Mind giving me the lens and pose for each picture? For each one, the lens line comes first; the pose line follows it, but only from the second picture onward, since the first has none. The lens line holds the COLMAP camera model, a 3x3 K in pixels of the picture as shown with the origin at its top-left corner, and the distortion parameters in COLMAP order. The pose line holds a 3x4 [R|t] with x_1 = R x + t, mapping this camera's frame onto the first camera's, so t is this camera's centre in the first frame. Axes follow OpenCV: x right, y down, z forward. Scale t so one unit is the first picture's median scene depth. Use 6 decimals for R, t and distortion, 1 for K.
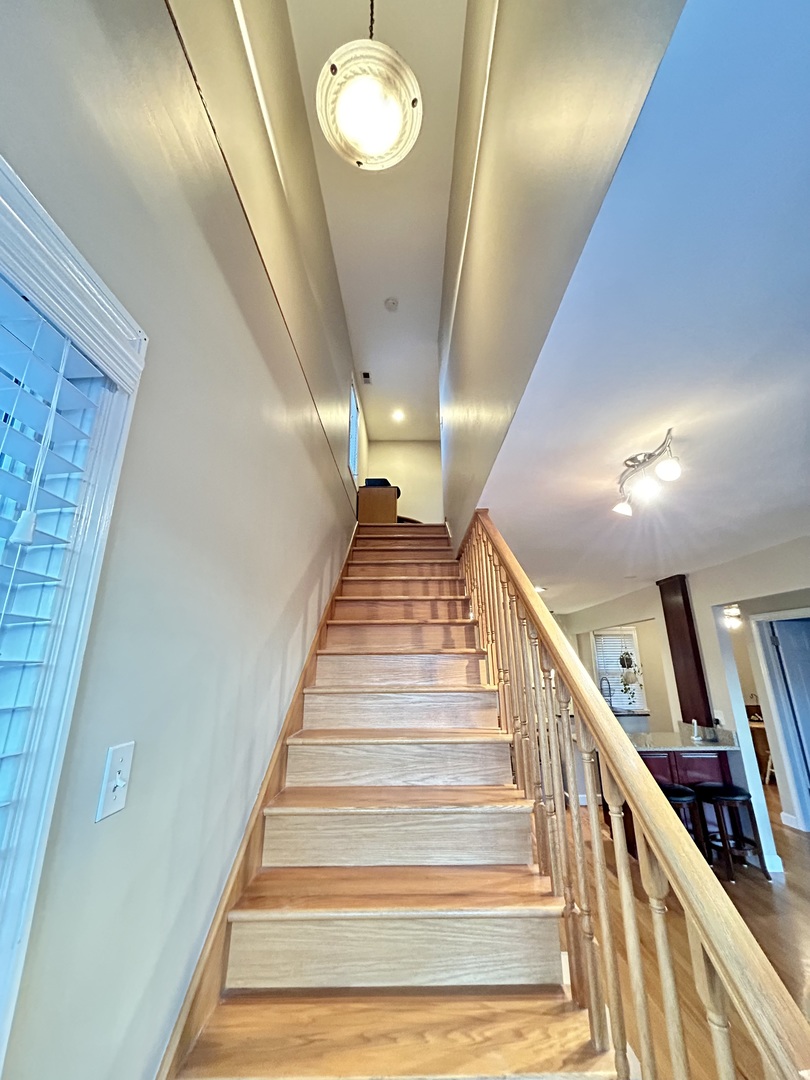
lens RADIAL K [[435.3, 0, 411.3], [0, 435.3, 535.4], [0, 0, 1]] dist [0.002480, -0.001209]
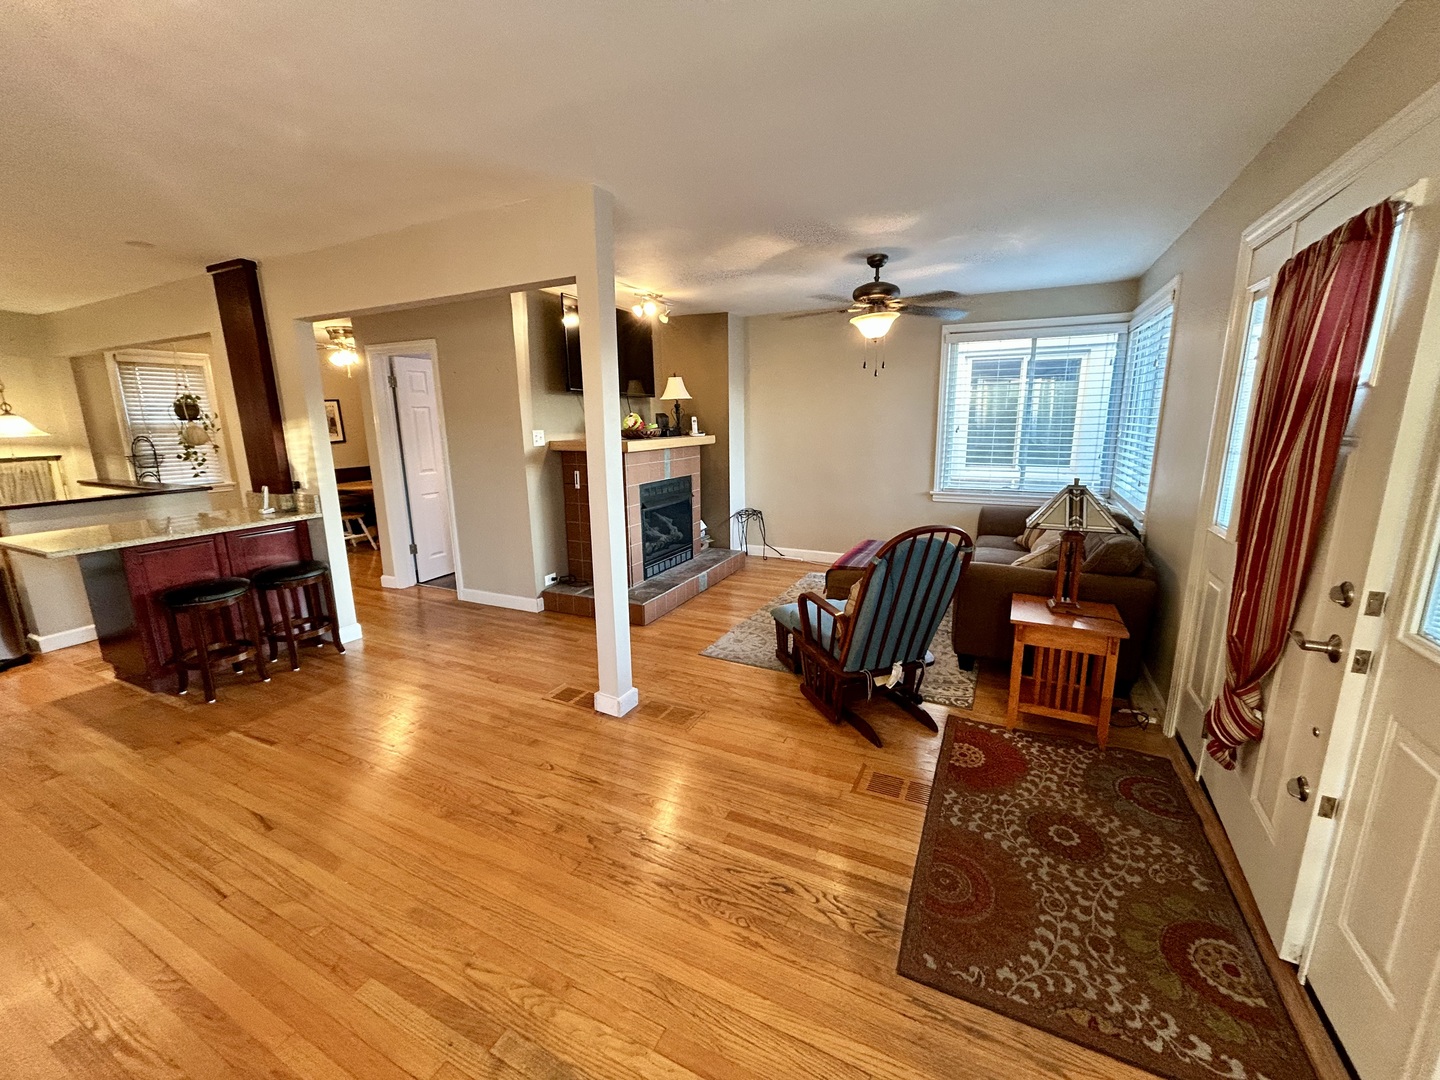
lens RADIAL K [[580.3, 0, 714.7], [0, 580.3, 537.0], [0, 0, 1]] dist [0.002480, -0.001209]
pose [[0.450511, -0.180519, 0.874330, 0.162676], [-0.243423, 0.917400, 0.314839, 0.036242], [-0.858944, -0.354670, 0.369357, 0.020792]]
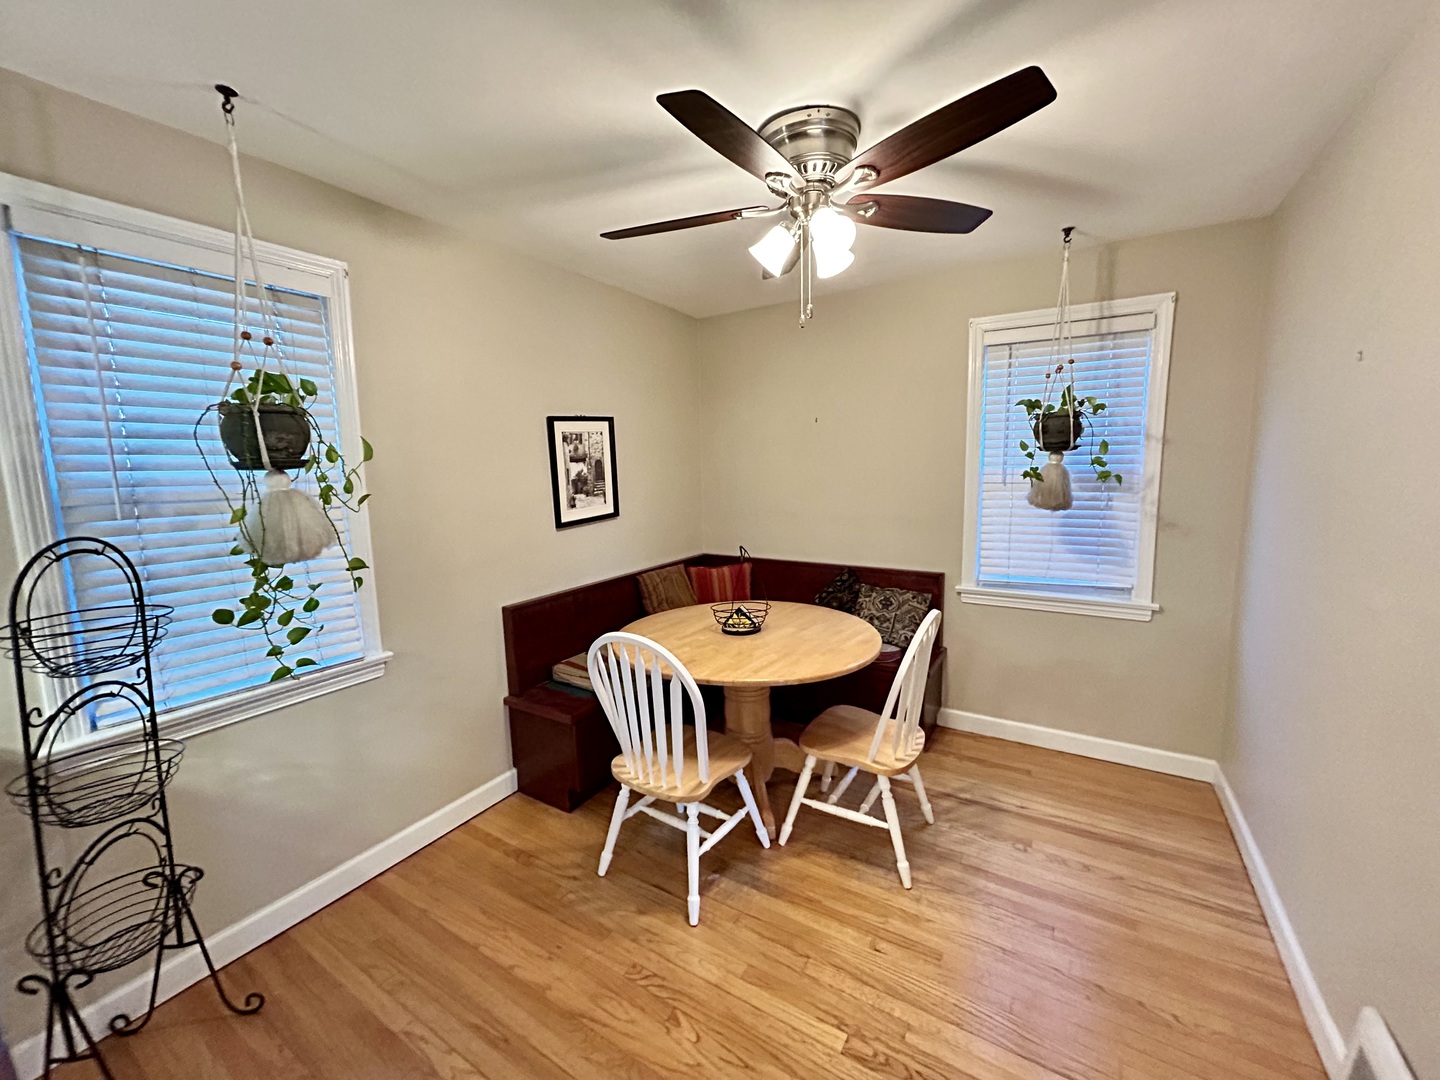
lens RADIAL K [[580.3, 0, 711.9], [0, 580.3, 534.1], [0, 0, 1]] dist [0.002480, -0.001209]
pose [[0.536826, -0.109276, 0.836586, 0.753808], [-0.225826, 0.936786, 0.267273, 0.437915], [-0.812909, -0.332402, 0.478214, 1.426797]]
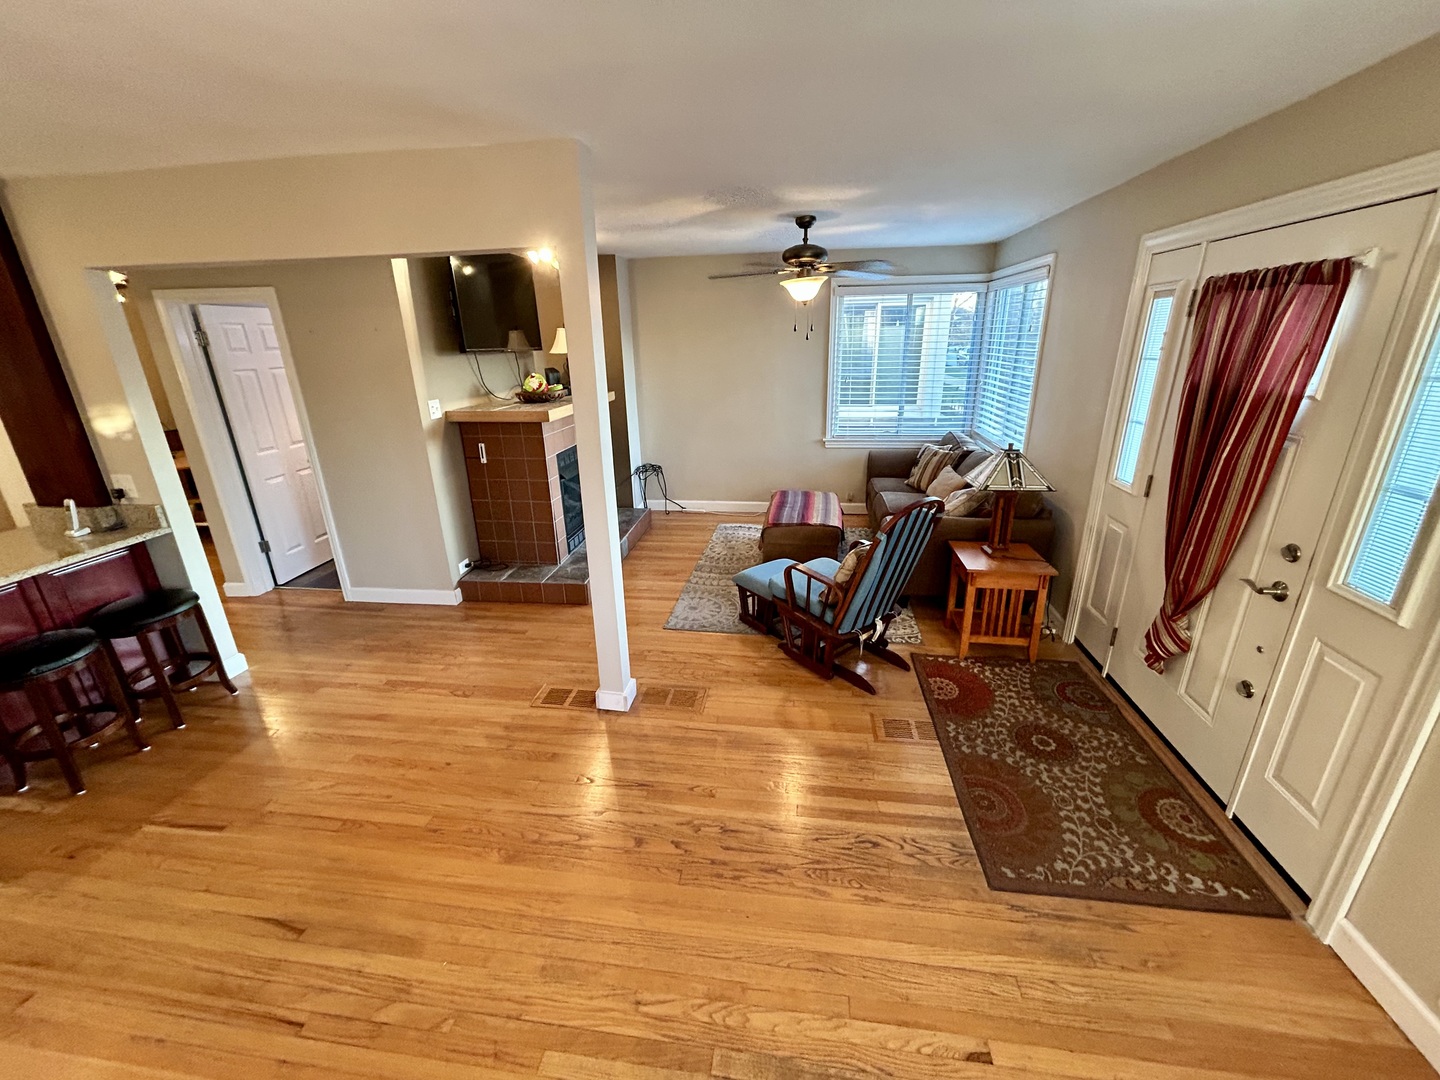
lens RADIAL K [[580.3, 0, 714.1], [0, 580.3, 537.7], [0, 0, 1]] dist [0.002480, -0.001209]
pose [[0.146718, -0.320729, 0.935739, 0.115295], [-0.261255, 0.899821, 0.349382, 0.028833], [-0.954054, -0.295727, 0.048227, 0.245770]]
